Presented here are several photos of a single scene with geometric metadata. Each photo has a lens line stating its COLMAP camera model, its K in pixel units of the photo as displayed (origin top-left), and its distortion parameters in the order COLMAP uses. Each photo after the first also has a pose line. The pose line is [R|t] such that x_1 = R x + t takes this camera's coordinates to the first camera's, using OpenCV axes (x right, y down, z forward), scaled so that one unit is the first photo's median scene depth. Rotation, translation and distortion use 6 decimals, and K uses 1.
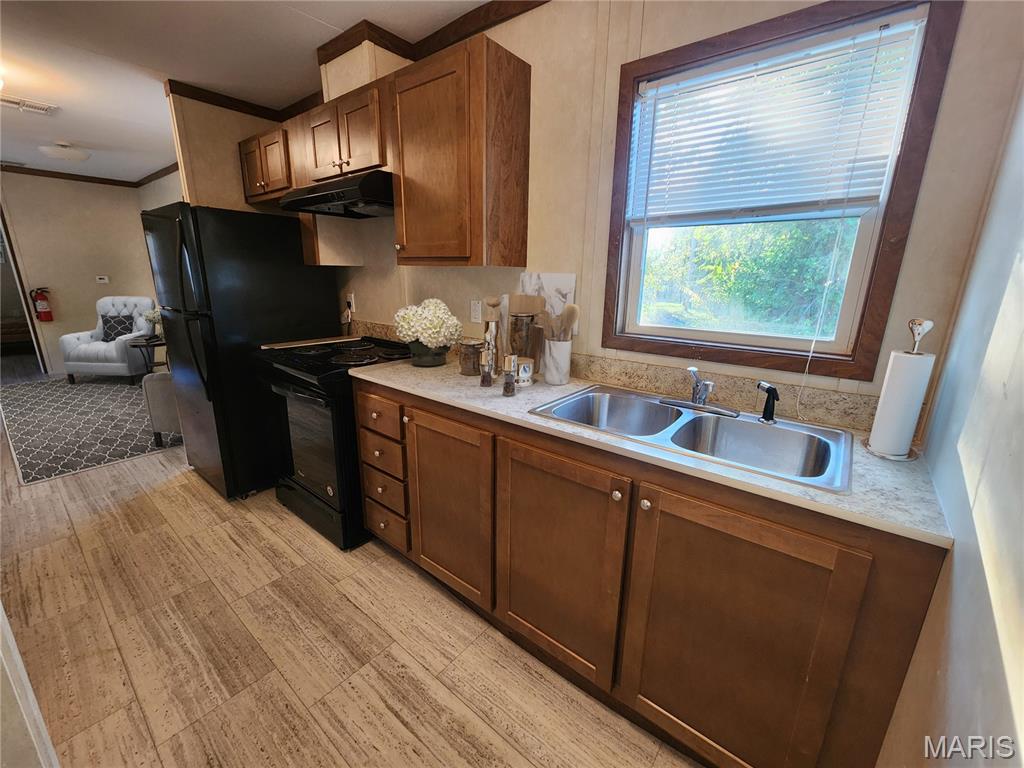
lens RADIAL K [[417.3, 0, 510.6], [0, 417.3, 384.1], [0, 0, 1]] dist [-0.001900, -0.000216]
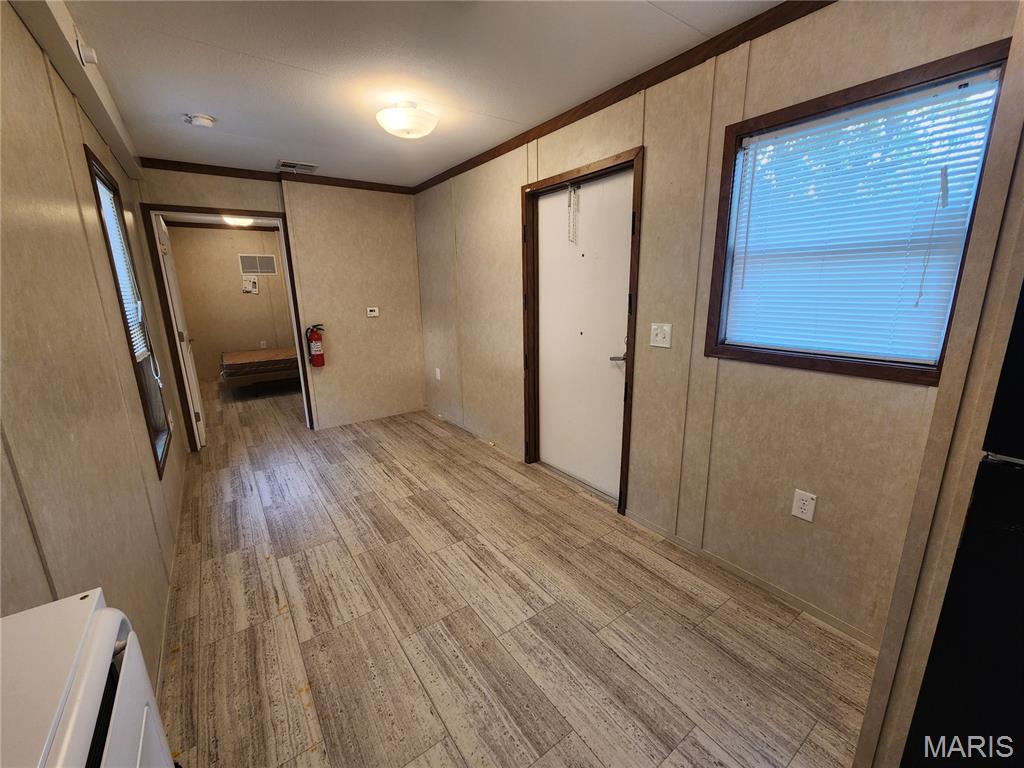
lens RADIAL K [[417.3, 0, 510.1], [0, 417.3, 385.2], [0, 0, 1]] dist [-0.001900, -0.000216]
pose [[0.962654, 0.030967, -0.268957, 0.246978], [-0.037068, 0.999157, -0.017635, 0.093163], [0.268185, 0.026946, 0.962991, -0.509904]]
